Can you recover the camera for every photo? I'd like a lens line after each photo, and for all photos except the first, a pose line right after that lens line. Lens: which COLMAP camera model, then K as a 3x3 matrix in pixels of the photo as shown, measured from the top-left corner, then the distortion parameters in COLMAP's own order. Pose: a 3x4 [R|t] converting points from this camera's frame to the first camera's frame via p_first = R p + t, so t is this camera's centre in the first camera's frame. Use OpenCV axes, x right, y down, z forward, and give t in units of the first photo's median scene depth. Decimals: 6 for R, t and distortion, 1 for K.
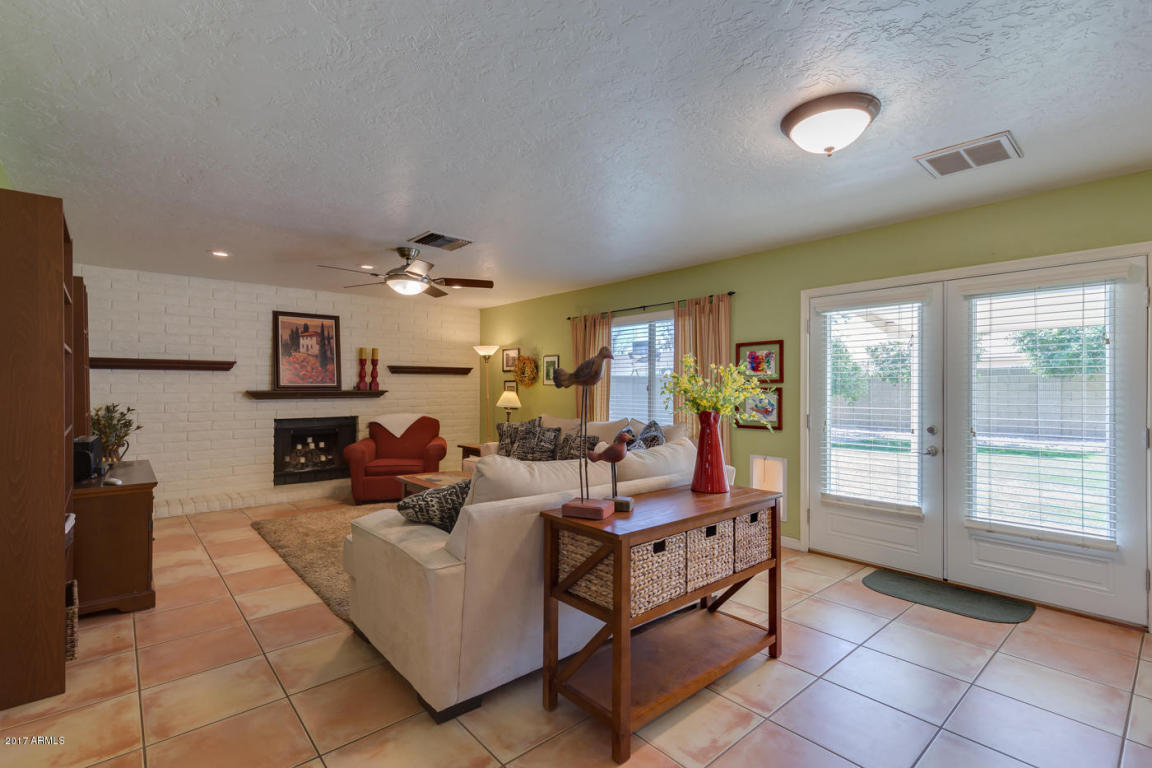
lens RADIAL K [[534.0, 0, 598.3], [0, 534.0, 388.6], [0, 0, 1]] dist [0.001719, 0.000159]
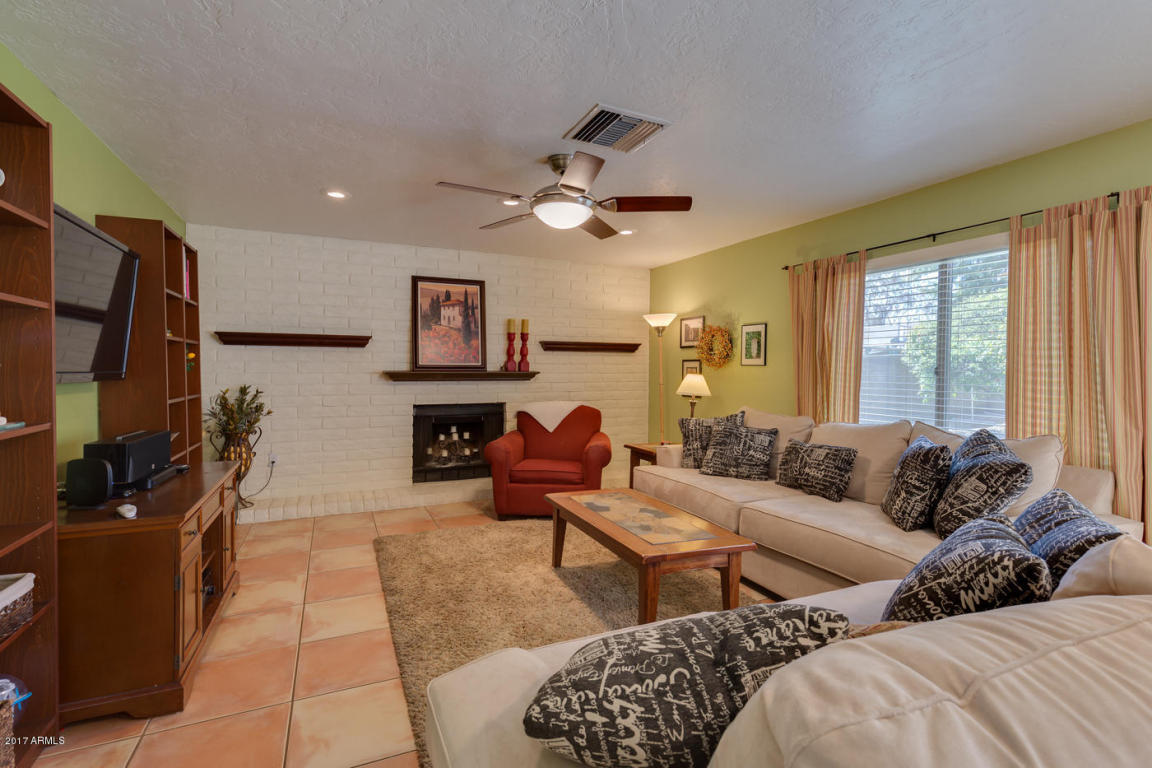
lens RADIAL K [[537.2, 0, 576.0], [0, 537.2, 384.0], [0, 0, 1]] dist [-0.000636, -0.000120]
pose [[0.949141, 0.013767, -0.314550, -0.097140], [-0.006022, 0.999655, 0.025581, 0.001144], [0.314793, -0.022386, 0.948896, 0.277972]]
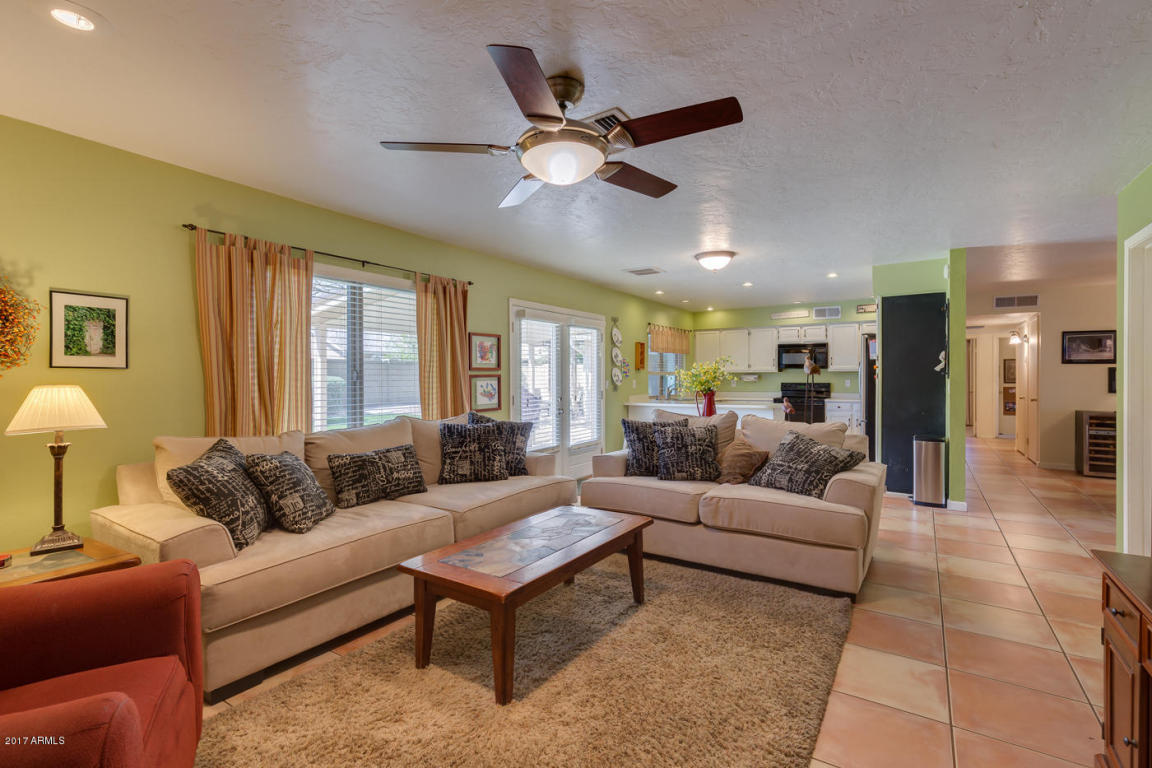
lens RADIAL K [[514.2, 0, 576.0], [0, 514.2, 384.0], [0, 0, 1]] dist [-0.000257, -0.000093]
pose [[-0.235947, -0.017955, 0.971600, -0.608809], [0.001280, 0.999823, 0.018788, -0.001597], [-0.971765, 0.005677, -0.235882, 0.824310]]
